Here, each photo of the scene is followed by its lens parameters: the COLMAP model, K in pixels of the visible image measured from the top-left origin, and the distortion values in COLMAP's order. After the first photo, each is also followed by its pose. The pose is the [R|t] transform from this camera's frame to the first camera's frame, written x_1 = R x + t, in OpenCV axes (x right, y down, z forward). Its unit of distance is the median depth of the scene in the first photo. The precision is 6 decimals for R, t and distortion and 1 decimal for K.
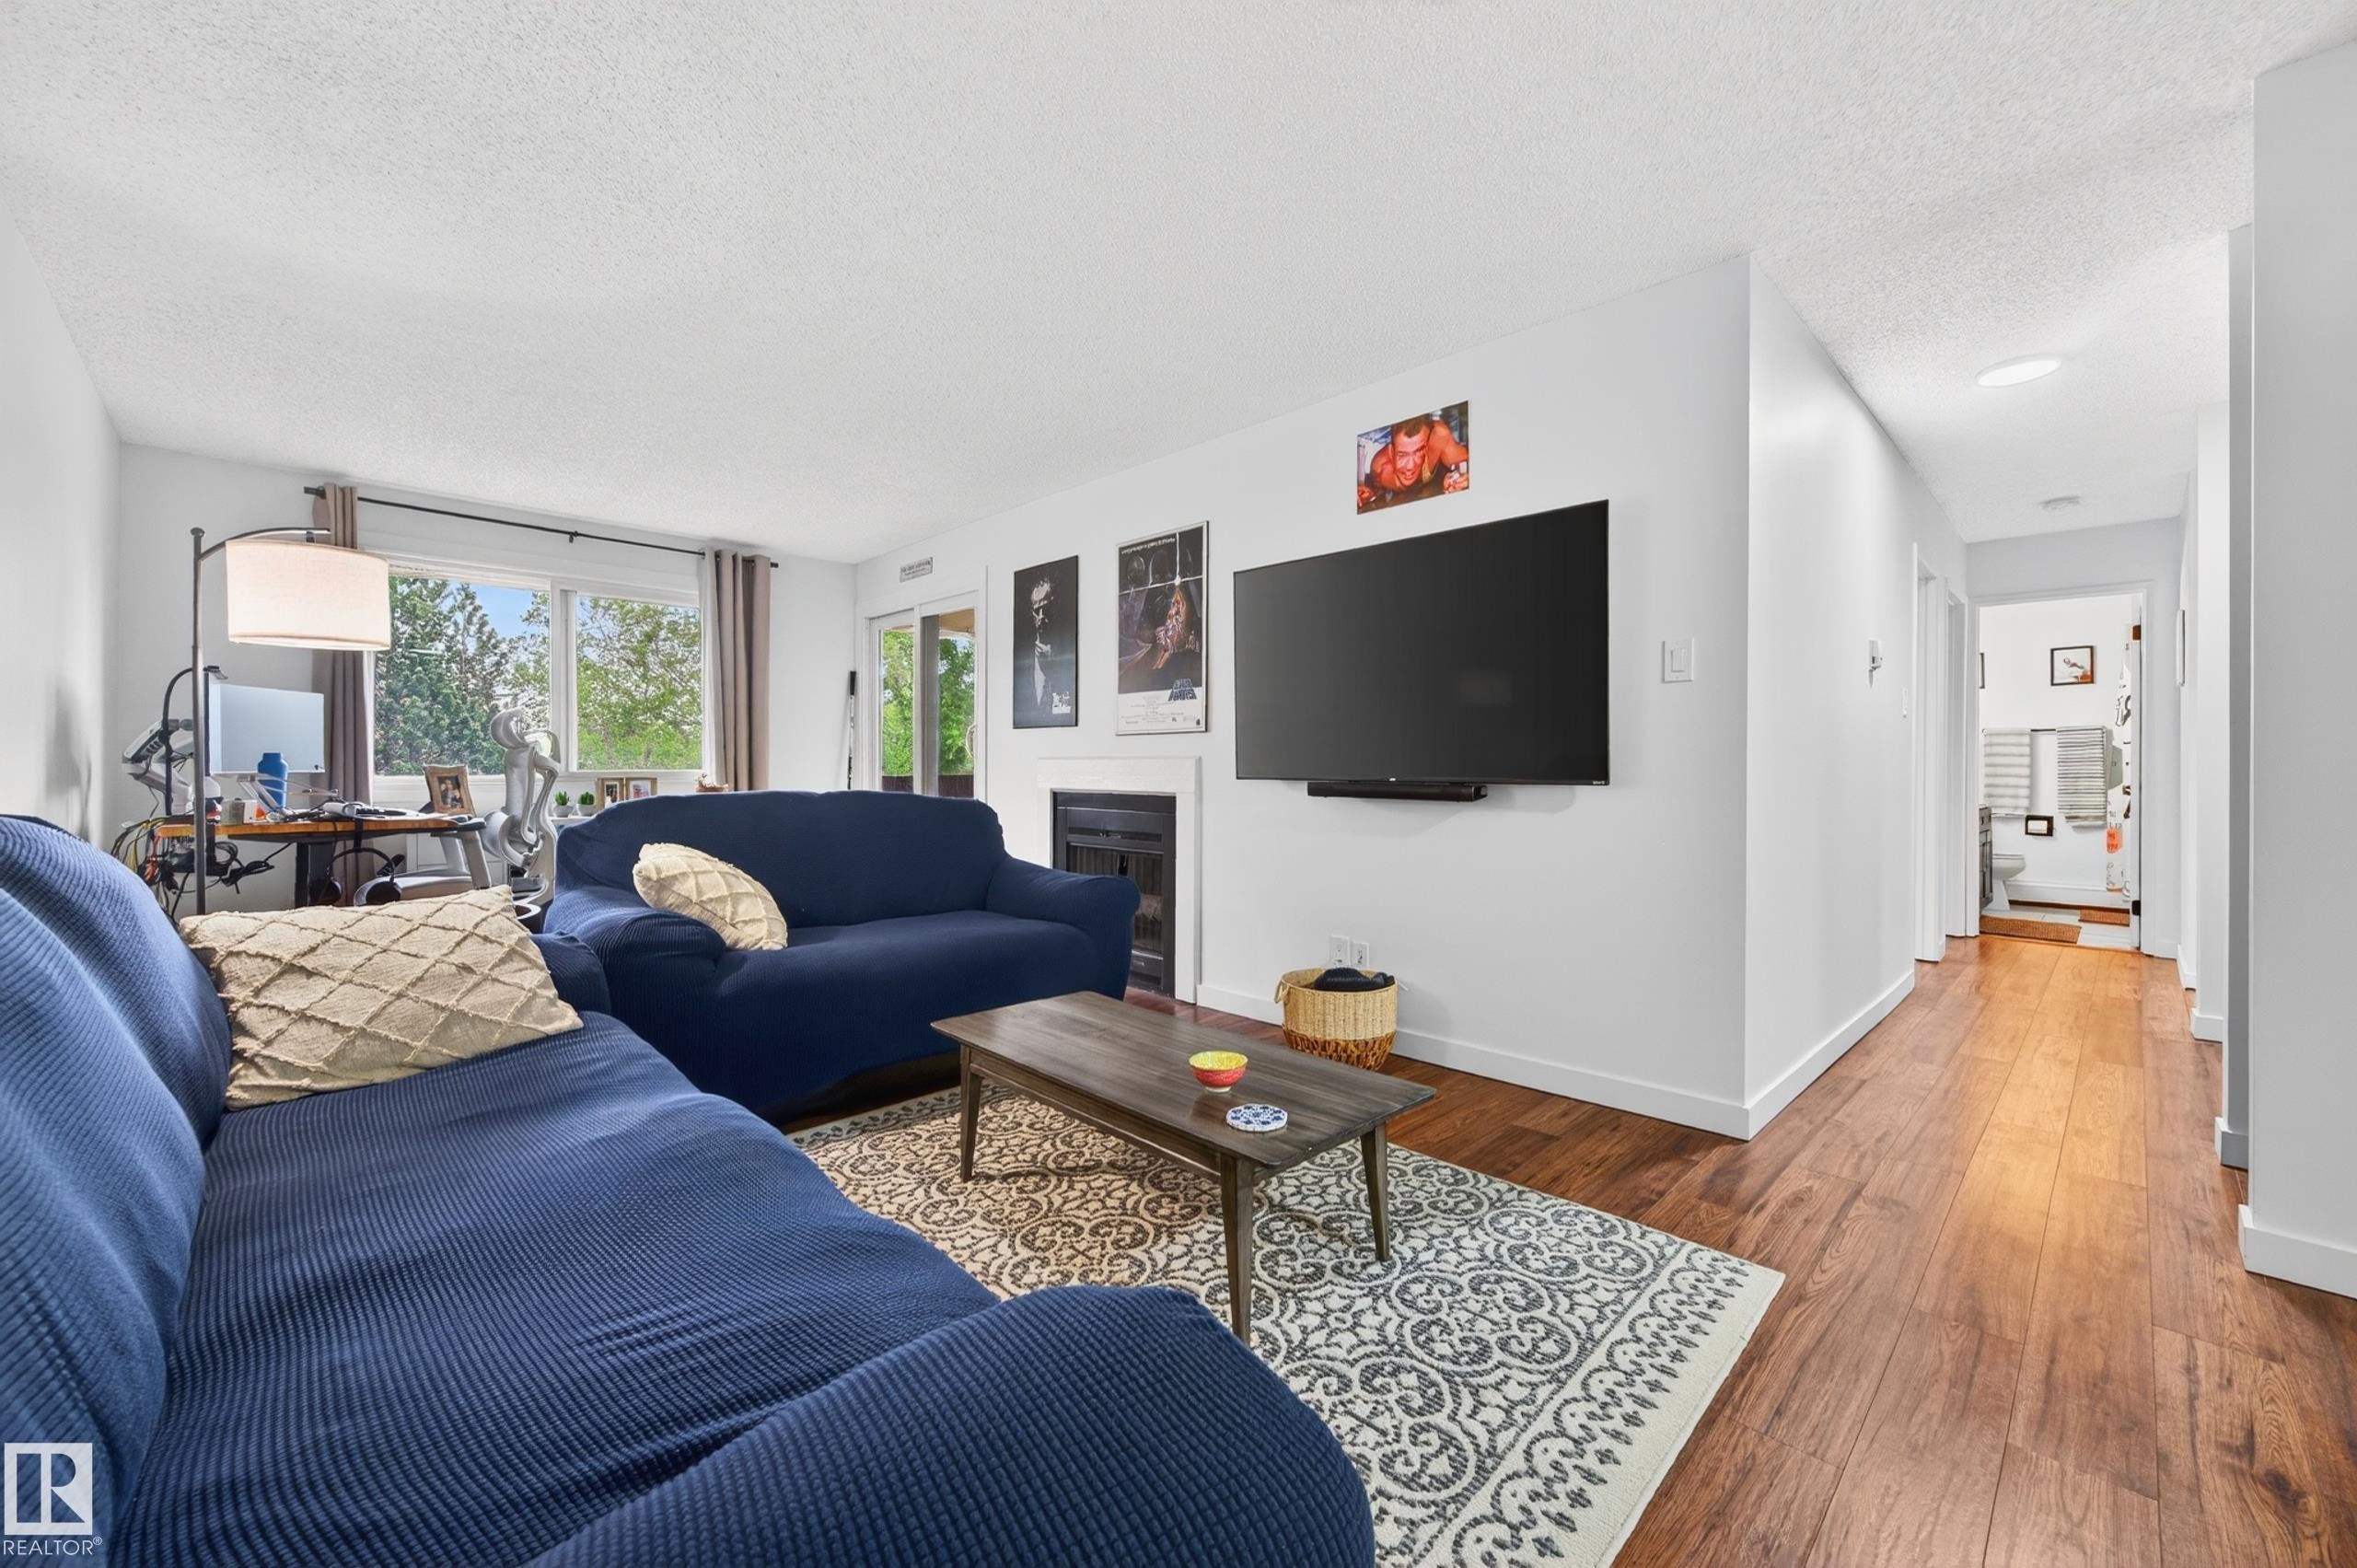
lens RADIAL K [[938.3, 0, 1182.1], [0, 938.3, 771.5], [0, 0, 1]] dist [0.008535, -0.001739]
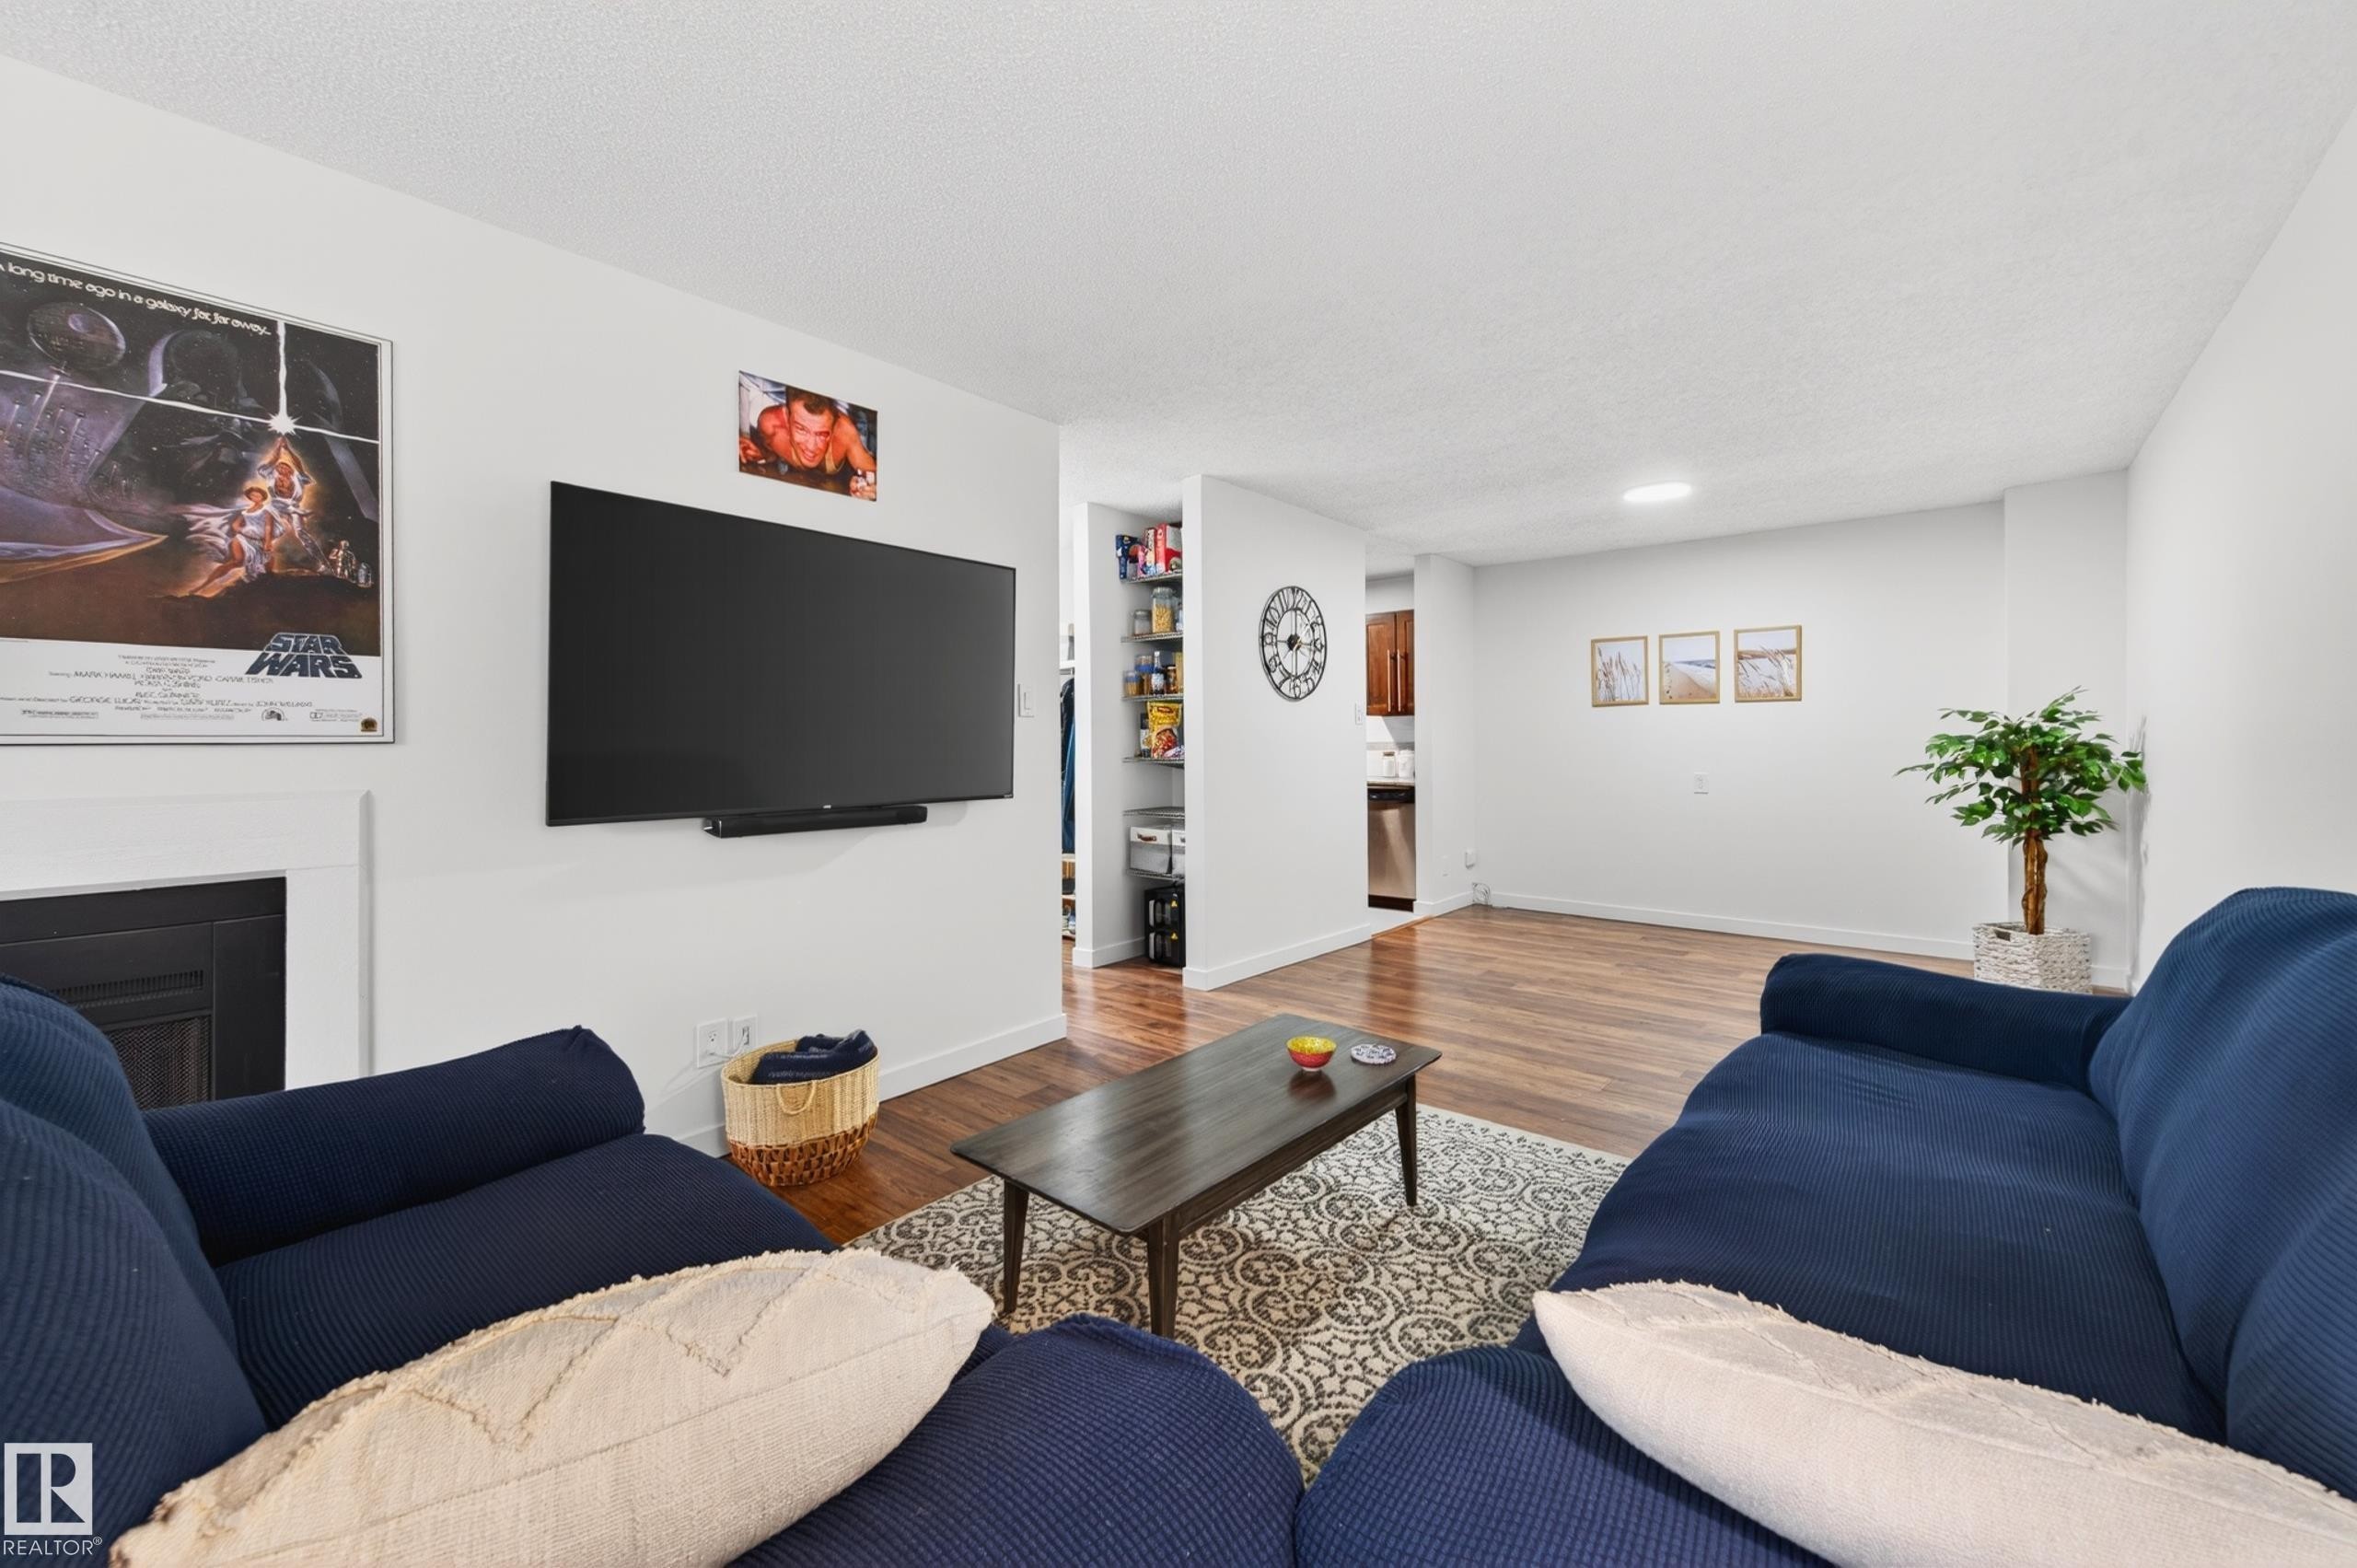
lens RADIAL K [[938.3, 0, 1174.3], [0, 938.3, 767.1], [0, 0, 1]] dist [0.008535, -0.001739]
pose [[-0.099619, -0.021734, 0.994788, -0.664186], [0.012059, 0.999662, 0.023049, -0.044328], [-0.994953, 0.014292, -0.099323, 0.757334]]
